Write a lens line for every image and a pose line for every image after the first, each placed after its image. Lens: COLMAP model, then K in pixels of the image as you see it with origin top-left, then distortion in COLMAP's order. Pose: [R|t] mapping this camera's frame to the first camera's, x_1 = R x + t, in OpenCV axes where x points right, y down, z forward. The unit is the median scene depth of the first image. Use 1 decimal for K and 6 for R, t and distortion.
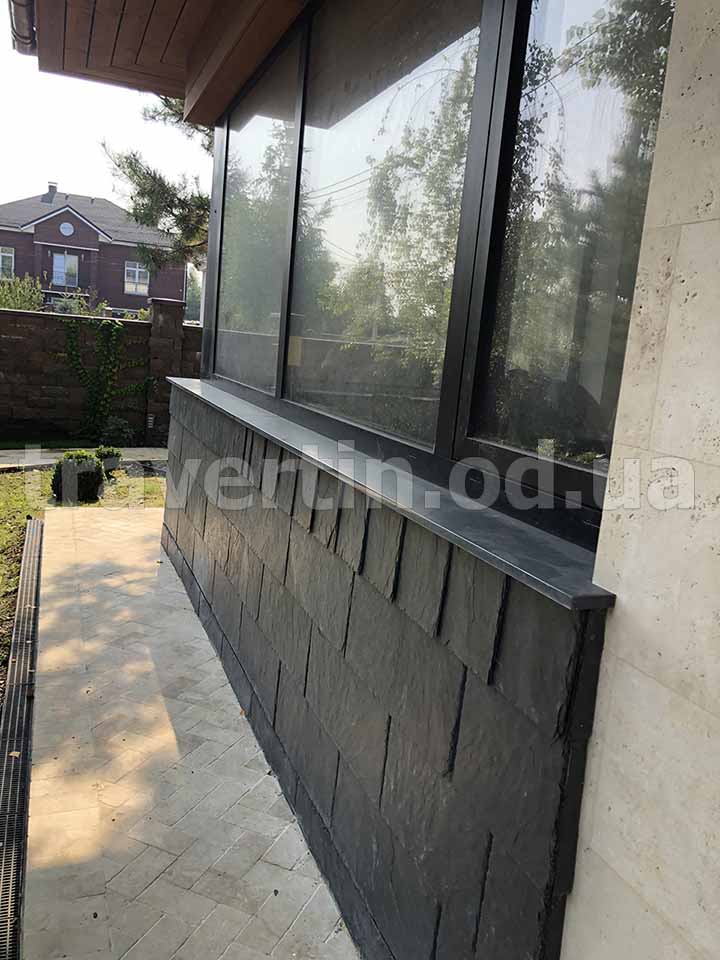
lens RADIAL K [[790.0, 0, 360.1], [0, 790.0, 479.8], [0, 0, 1]] dist [0.012098, 0.001744]
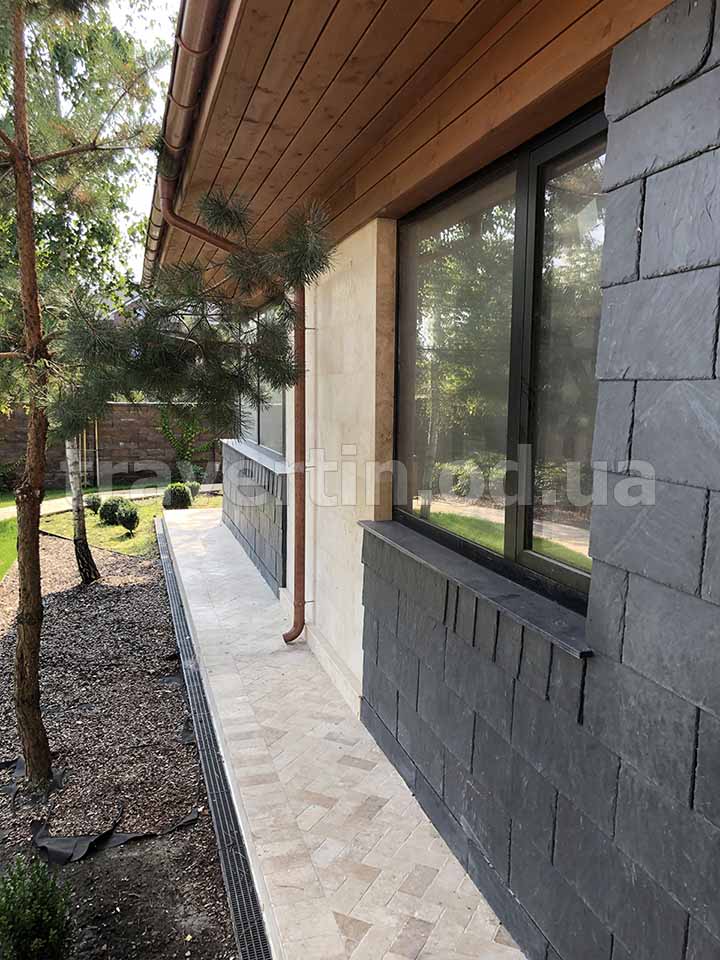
lens RADIAL K [[790.0, 0, 358.6], [0, 790.0, 479.6], [0, 0, 1]] dist [0.012098, 0.001744]
pose [[0.993551, -0.066133, -0.092098, 0.167867], [0.060631, 0.996275, -0.061311, 0.069177], [0.095810, 0.055331, 0.993861, -0.566417]]
